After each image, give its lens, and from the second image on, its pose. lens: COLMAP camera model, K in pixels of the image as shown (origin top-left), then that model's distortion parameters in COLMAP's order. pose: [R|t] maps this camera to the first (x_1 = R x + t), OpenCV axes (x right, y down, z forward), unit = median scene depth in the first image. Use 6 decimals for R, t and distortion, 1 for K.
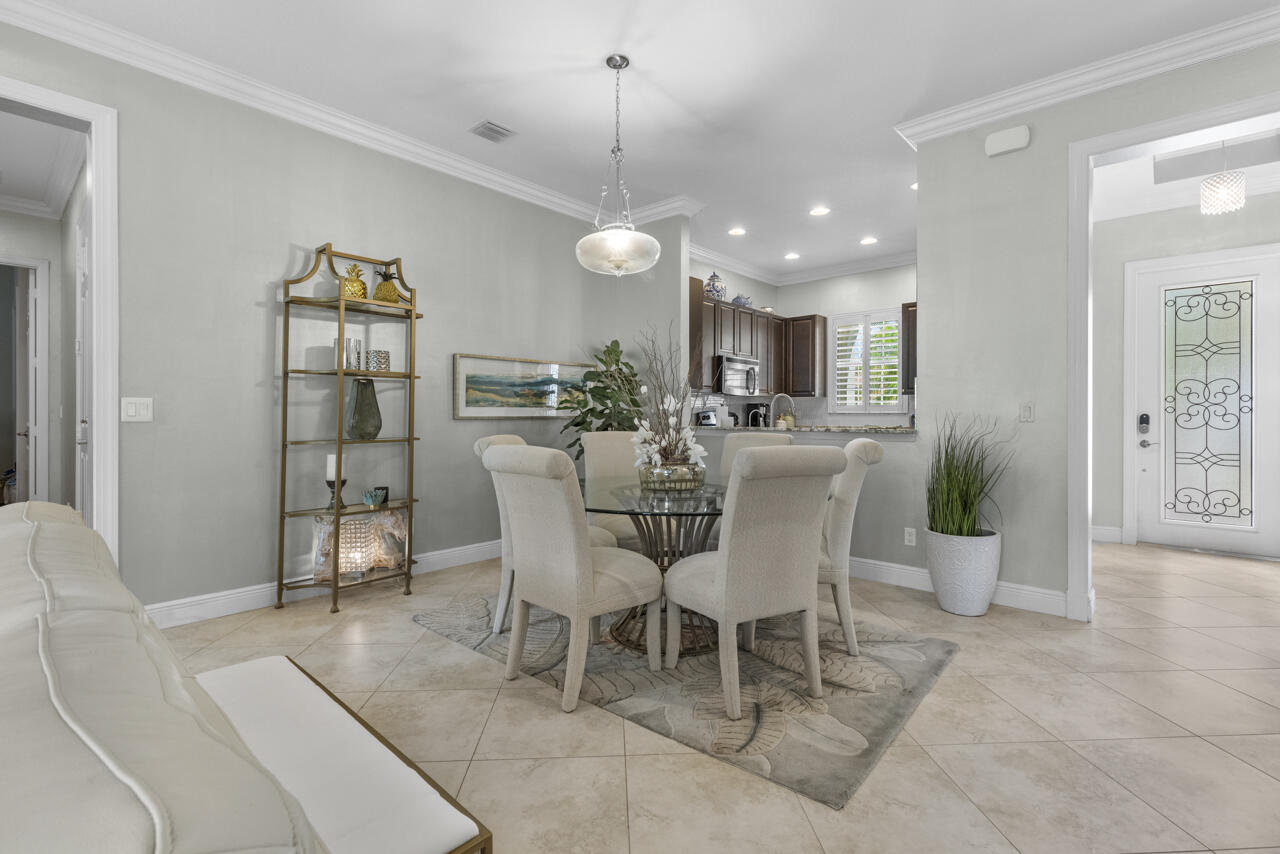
lens RADIAL K [[576.4, 0, 644.4], [0, 576.4, 415.5], [0, 0, 1]] dist [0.000791, -0.000130]
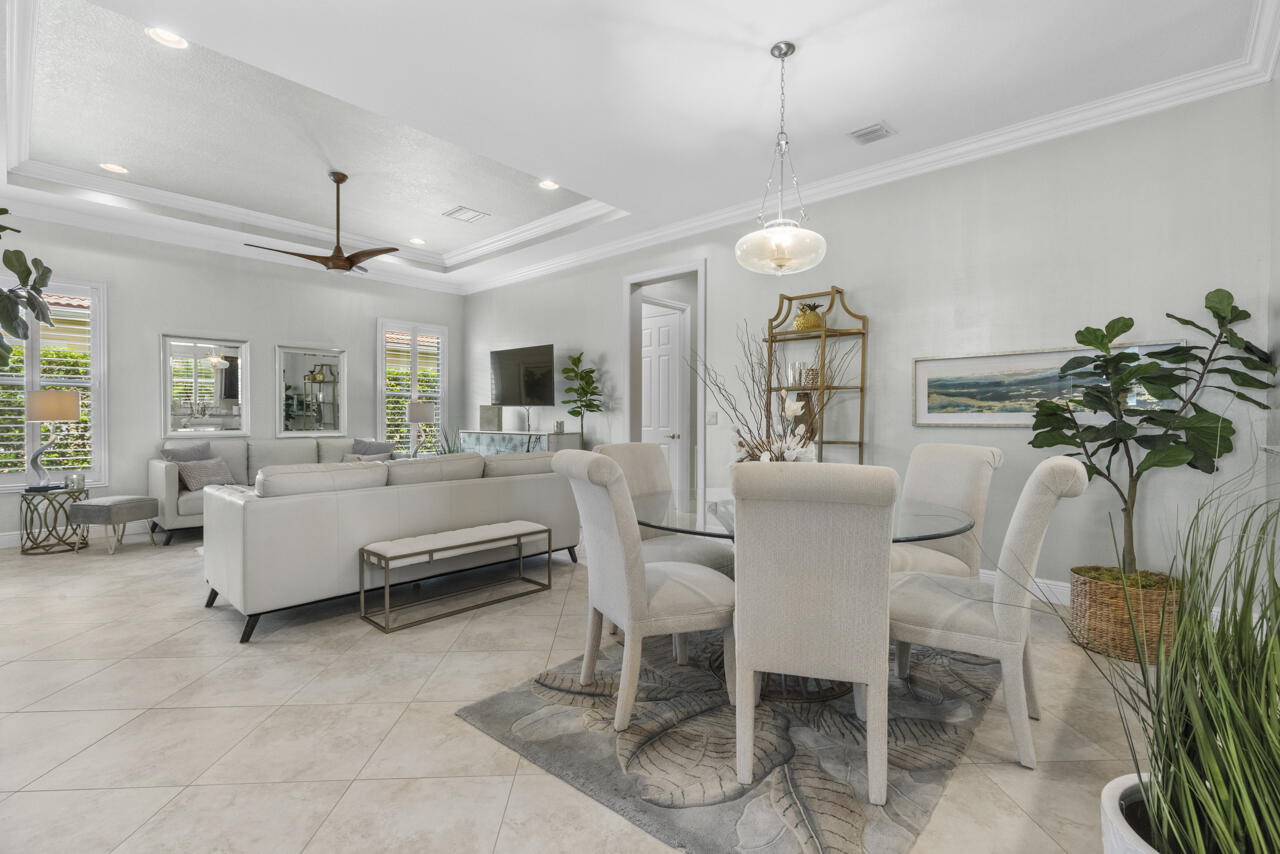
lens RADIAL K [[575.9, 0, 644.9], [0, 575.9, 421.4], [0, 0, 1]] dist [0.001217, 0.000276]
pose [[-0.006888, 0.001398, -0.999975, 0.728270], [-0.004126, 0.999990, 0.001426, -0.001045], [0.999968, 0.004136, -0.006882, 0.628108]]
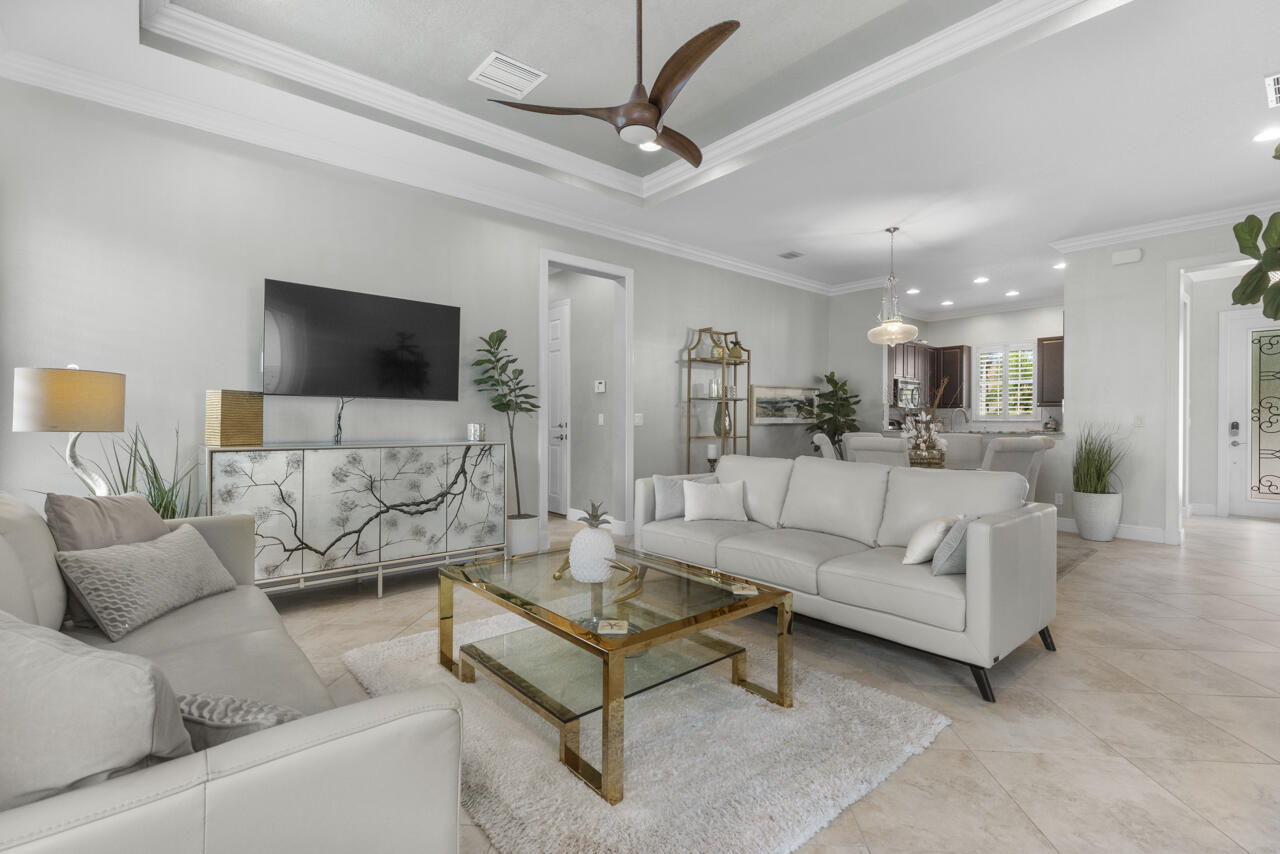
lens RADIAL K [[575.9, 0, 644.9], [0, 575.9, 421.4], [0, 0, 1]] dist [0.001217, 0.000276]
pose [[0.991594, 0.000983, -0.129386, -0.472815], [-0.000943, 0.999999, 0.000371, -0.003926], [0.129386, -0.000246, 0.991594, -0.736823]]
